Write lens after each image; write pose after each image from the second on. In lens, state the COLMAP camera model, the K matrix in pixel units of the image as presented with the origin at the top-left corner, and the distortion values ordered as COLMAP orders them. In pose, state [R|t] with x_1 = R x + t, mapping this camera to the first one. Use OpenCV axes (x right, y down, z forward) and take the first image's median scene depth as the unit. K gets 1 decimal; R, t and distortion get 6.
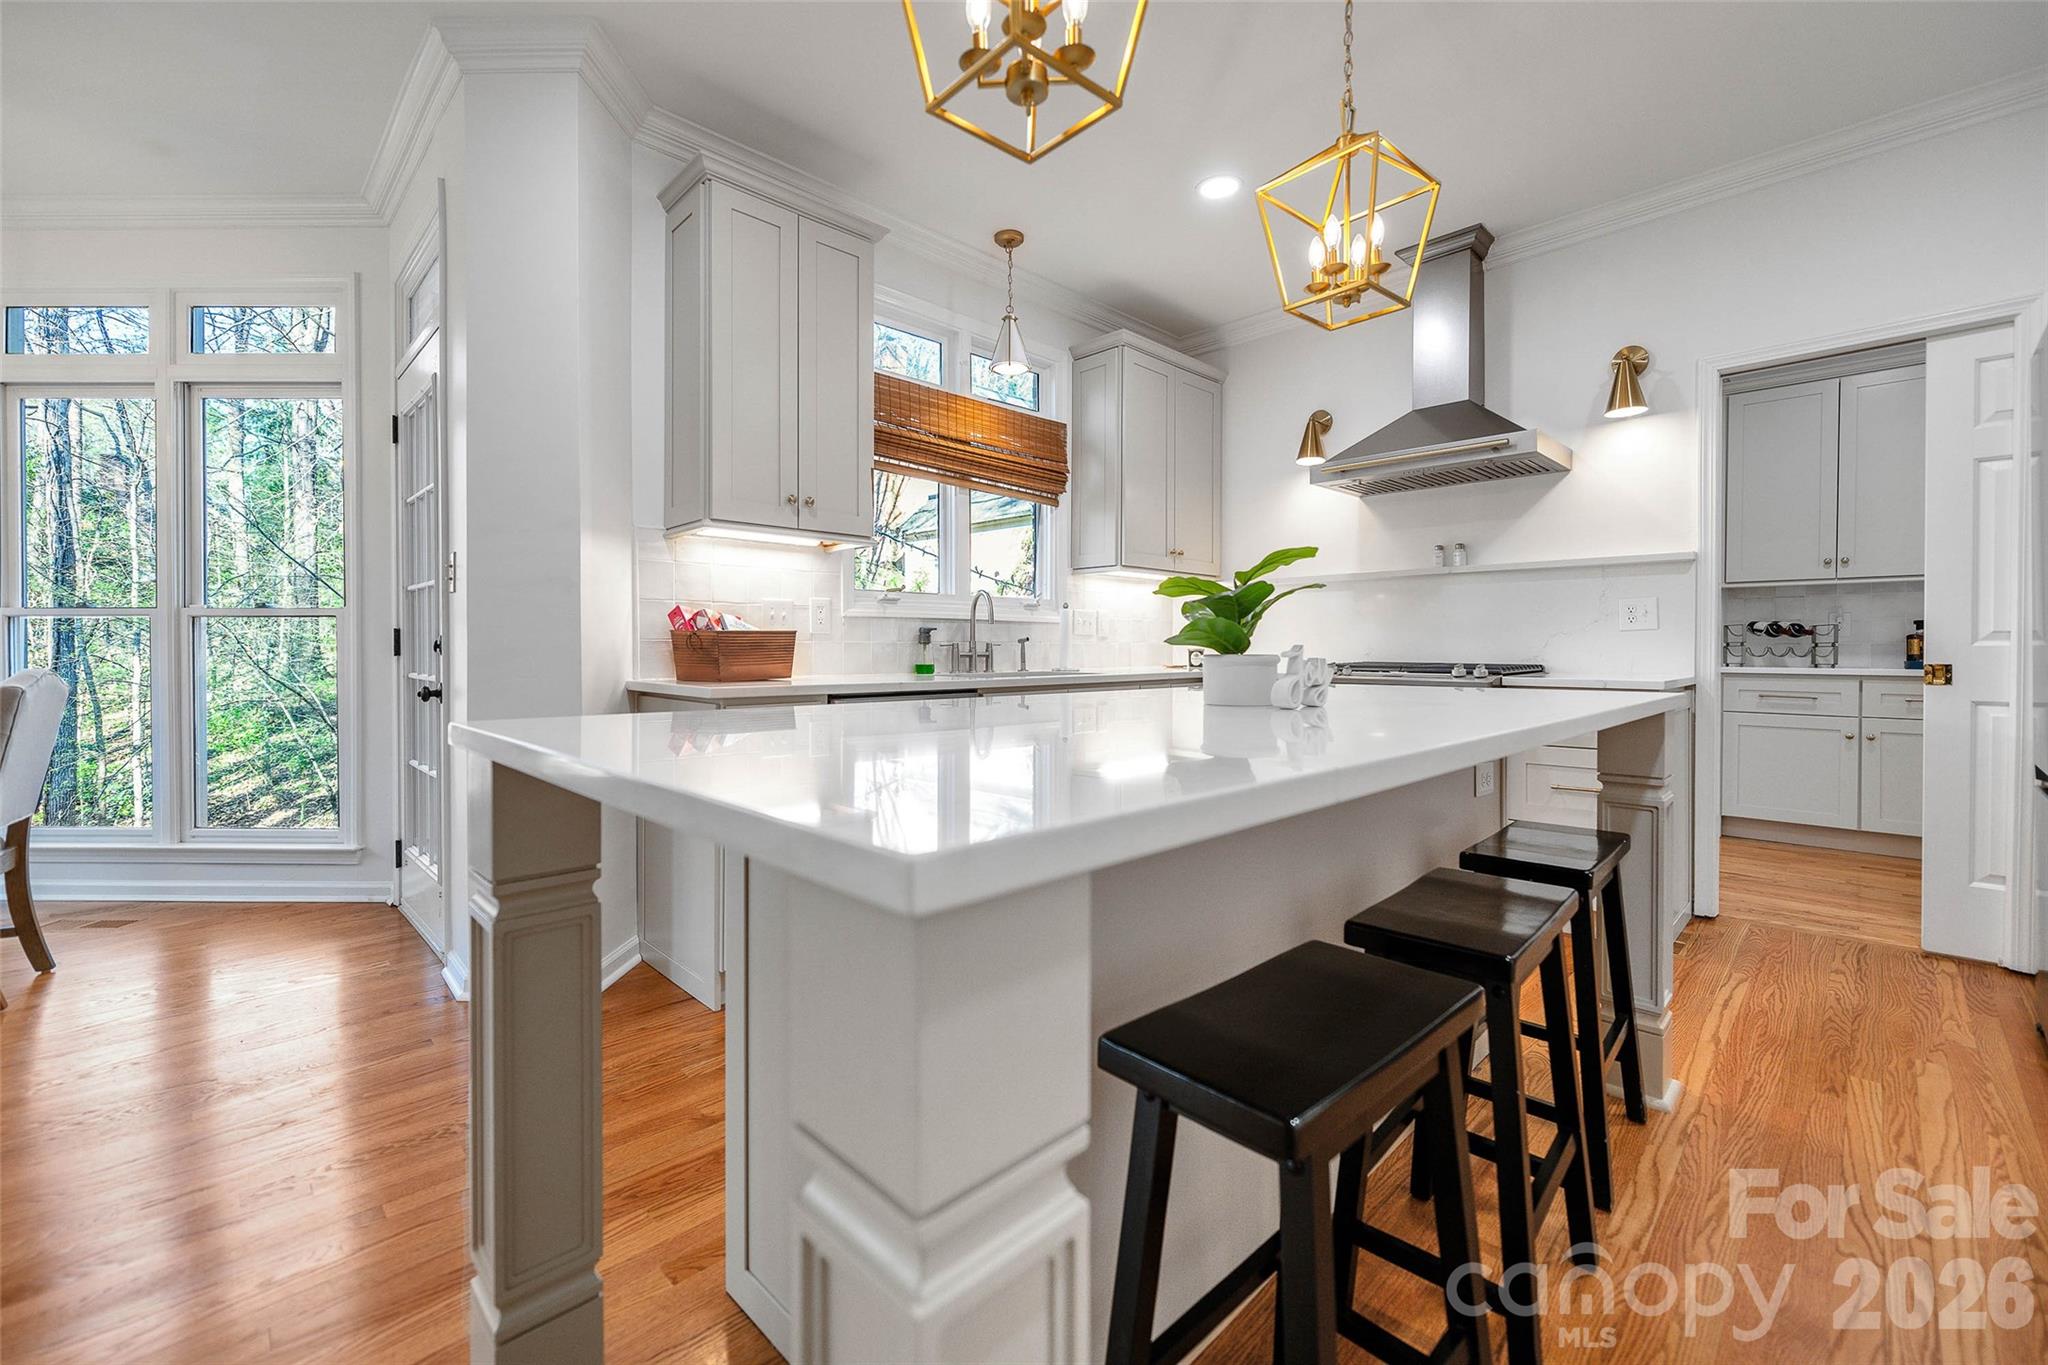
lens RADIAL K [[823.7, 0, 1004.3], [0, 823.7, 652.3], [0, 0, 1]] dist [0.001262, -0.000596]
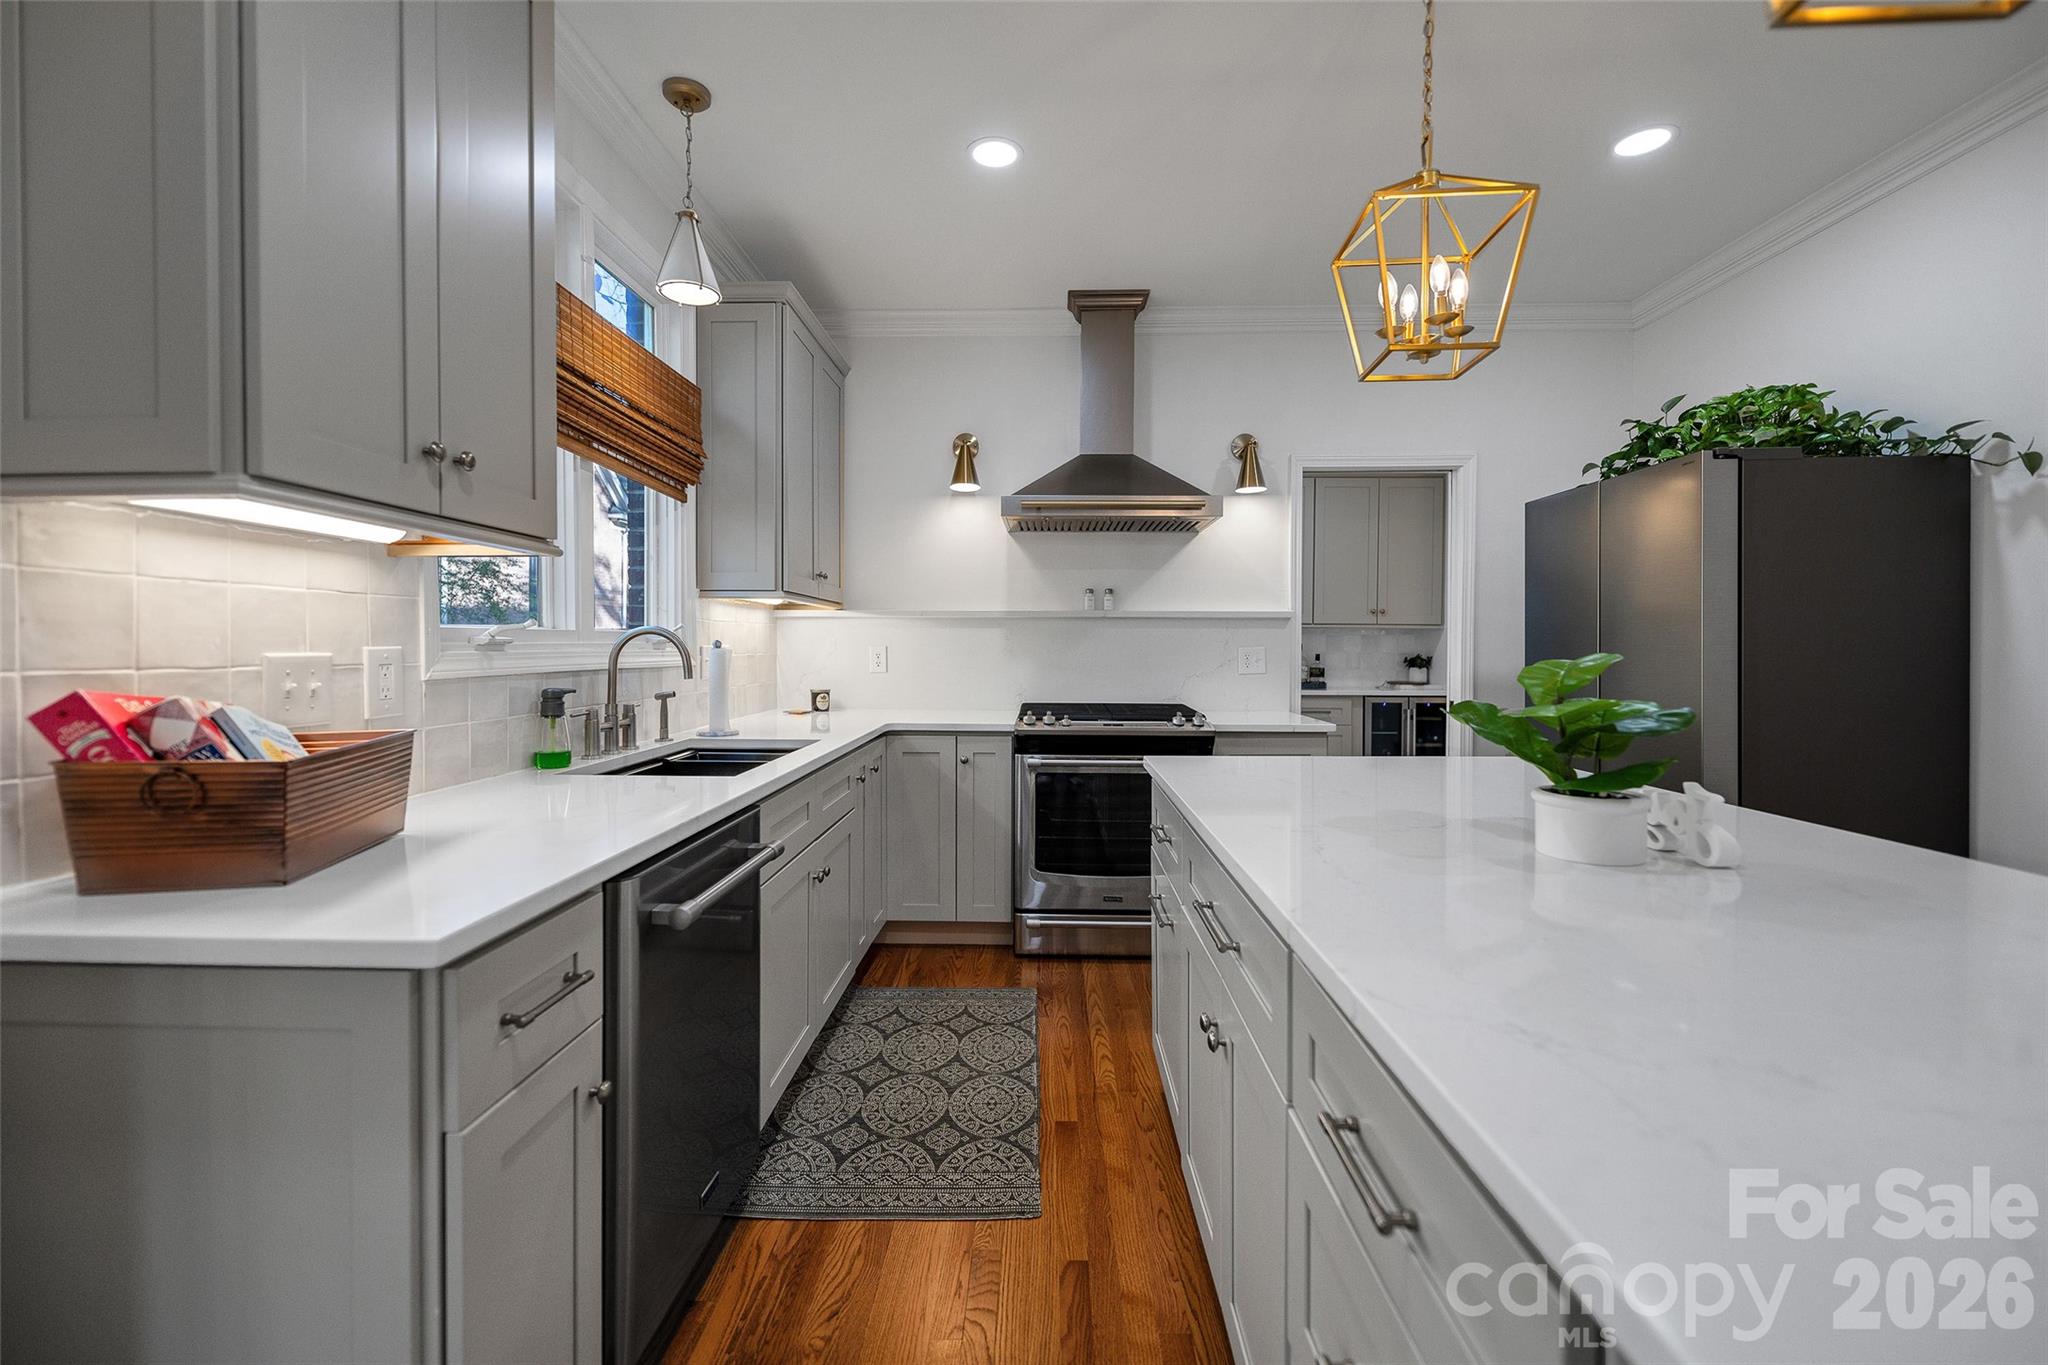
lens RADIAL K [[823.7, 0, 1027.5], [0, 823.7, 659.3], [0, 0, 1]] dist [0.001262, -0.000596]
pose [[0.706518, -0.012468, 0.707585, -0.272710], [0.005779, 0.999913, 0.011848, -0.056050], [-0.707671, -0.004282, 0.706529, 0.336380]]
